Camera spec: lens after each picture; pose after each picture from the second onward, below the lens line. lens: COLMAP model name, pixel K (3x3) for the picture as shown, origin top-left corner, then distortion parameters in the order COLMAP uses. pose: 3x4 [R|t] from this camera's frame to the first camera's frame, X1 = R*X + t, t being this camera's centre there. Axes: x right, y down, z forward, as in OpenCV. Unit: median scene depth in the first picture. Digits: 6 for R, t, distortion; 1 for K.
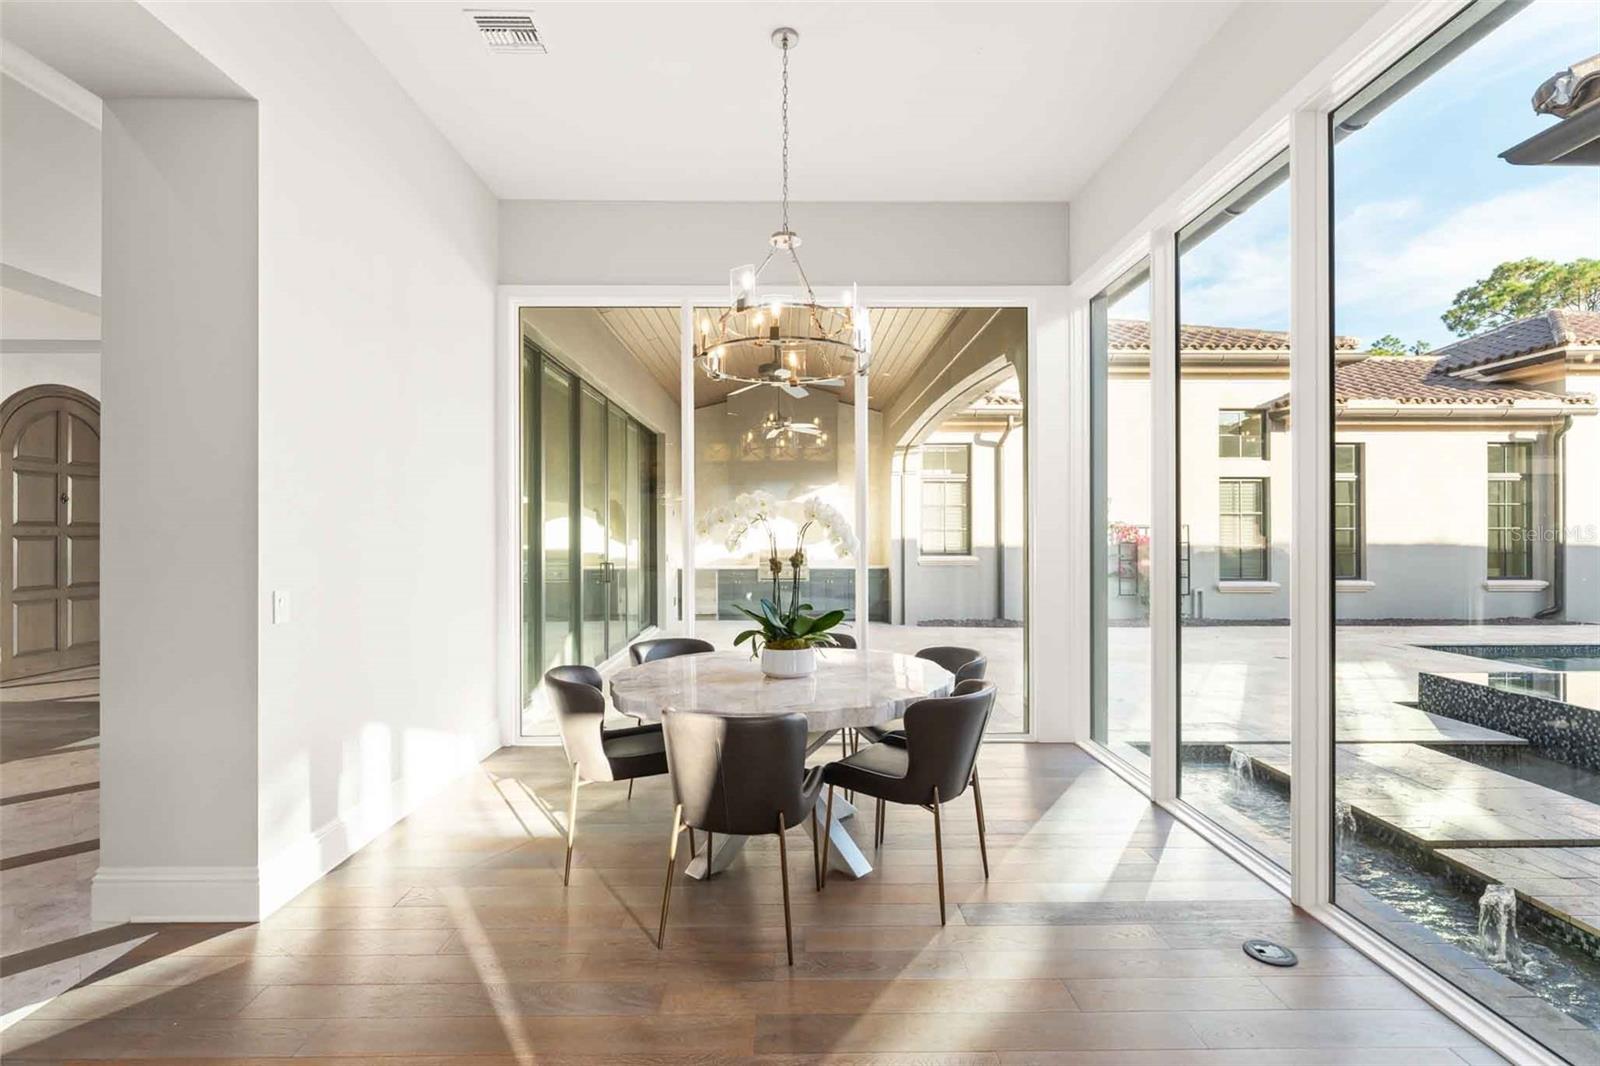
lens RADIAL K [[704.1, 0, 807.9], [0, 704.1, 540.6], [0, 0, 1]] dist [0.002724, -0.000530]
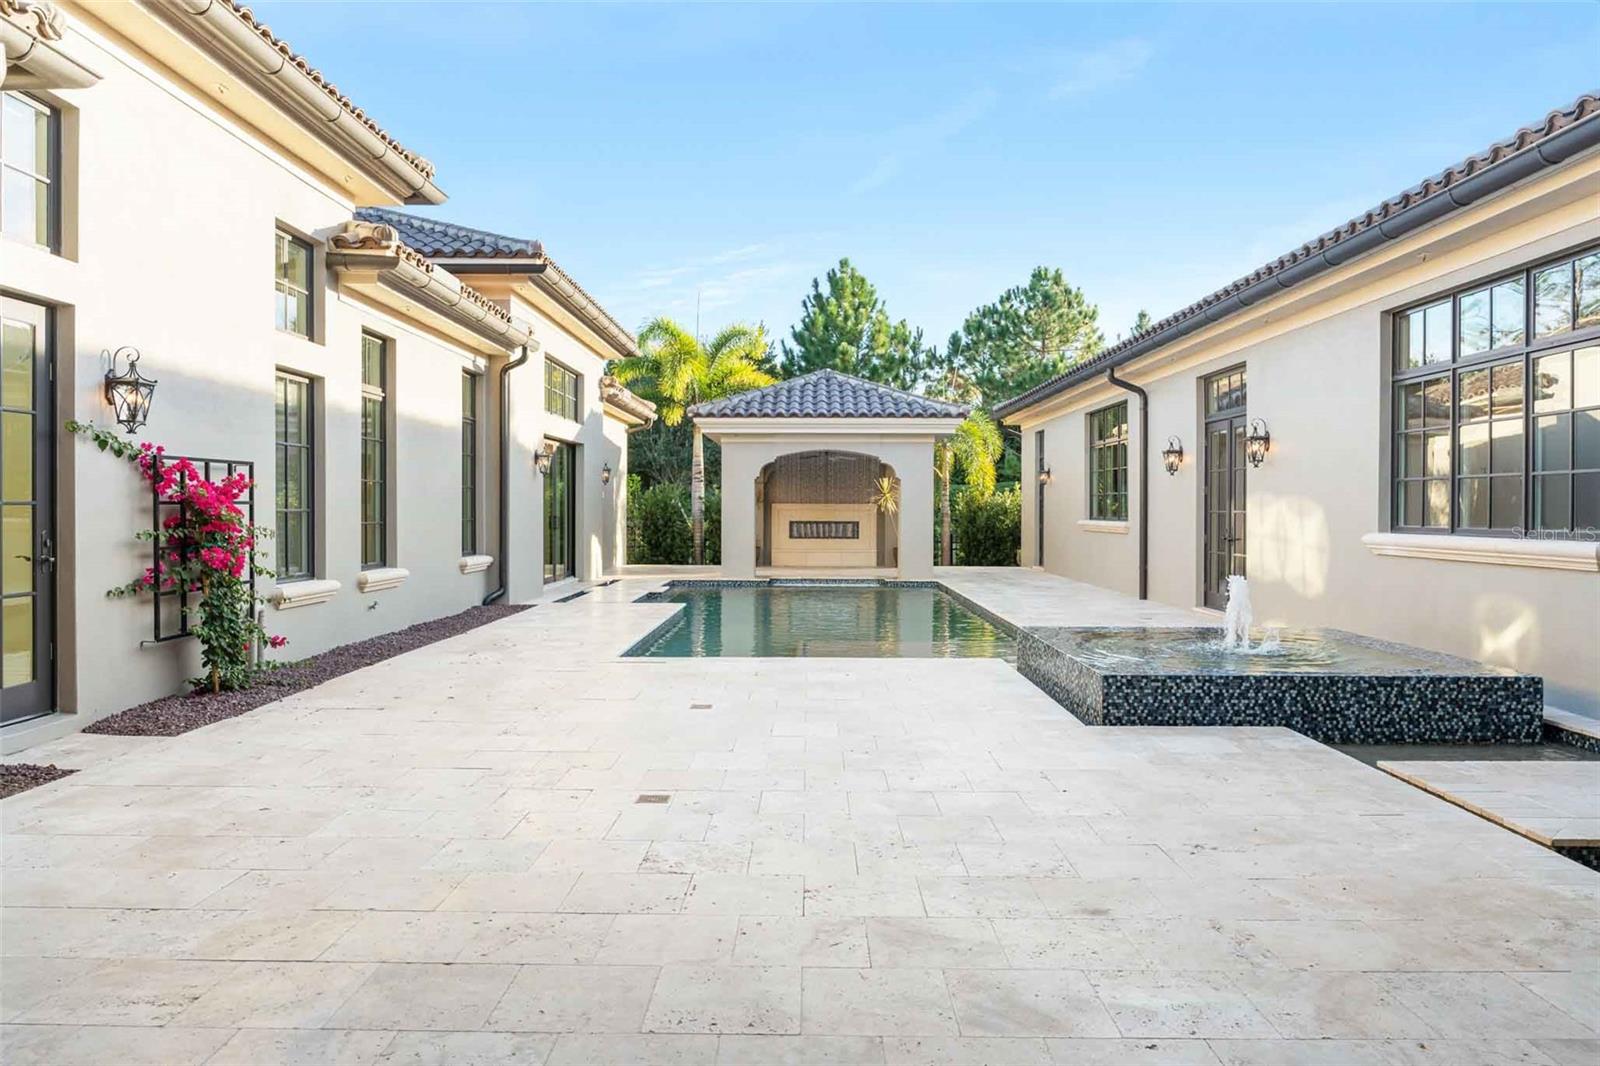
lens RADIAL K [[1078.7, 0, 799.7], [0, 1078.7, 522.4], [0, 0, 1]] dist [-0.018724, -0.001903]
pose [[0.017489, -0.008833, 0.999808, -0.128558], [-0.002708, 0.999957, 0.008882, 0.008834], [-0.999843, -0.002862, 0.017464, 0.646175]]
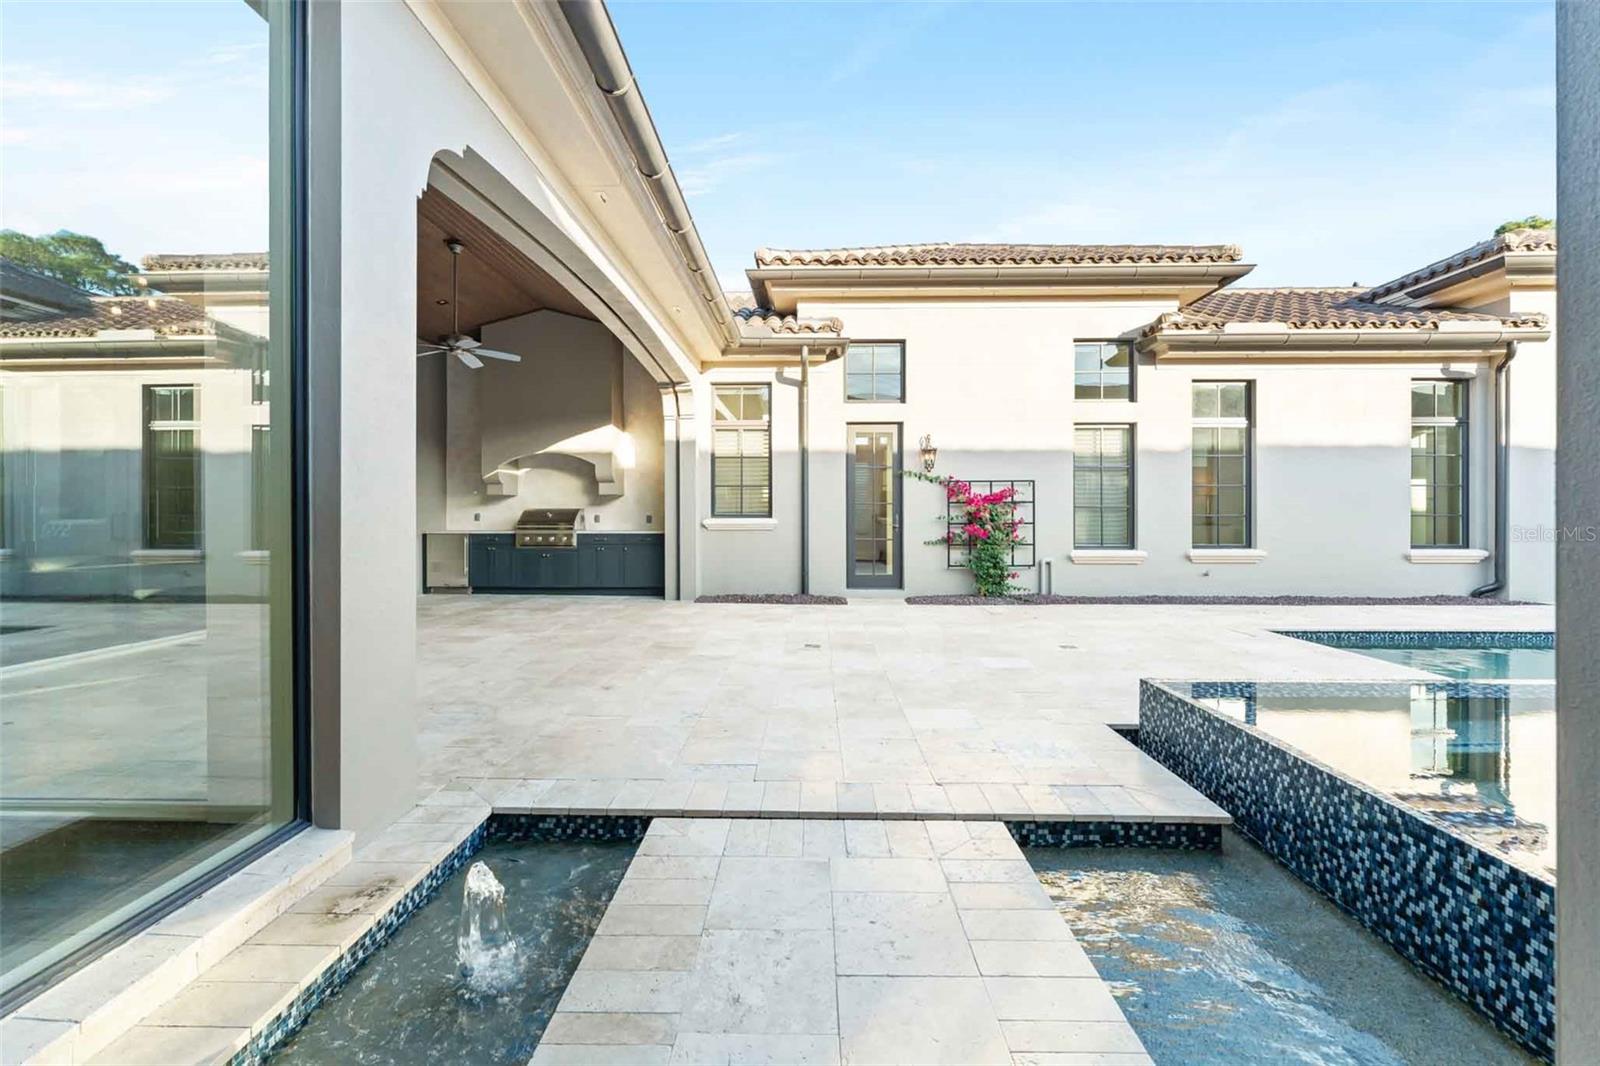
lens RADIAL K [[704.1, 0, 790.1], [0, 704.1, 520.5], [0, 0, 1]] dist [0.002724, -0.000530]
pose [[0.999332, 0.001645, -0.036510, 0.286817], [-0.001388, 0.999974, 0.007070, 0.018741], [0.036521, -0.007015, 0.999308, 0.170392]]
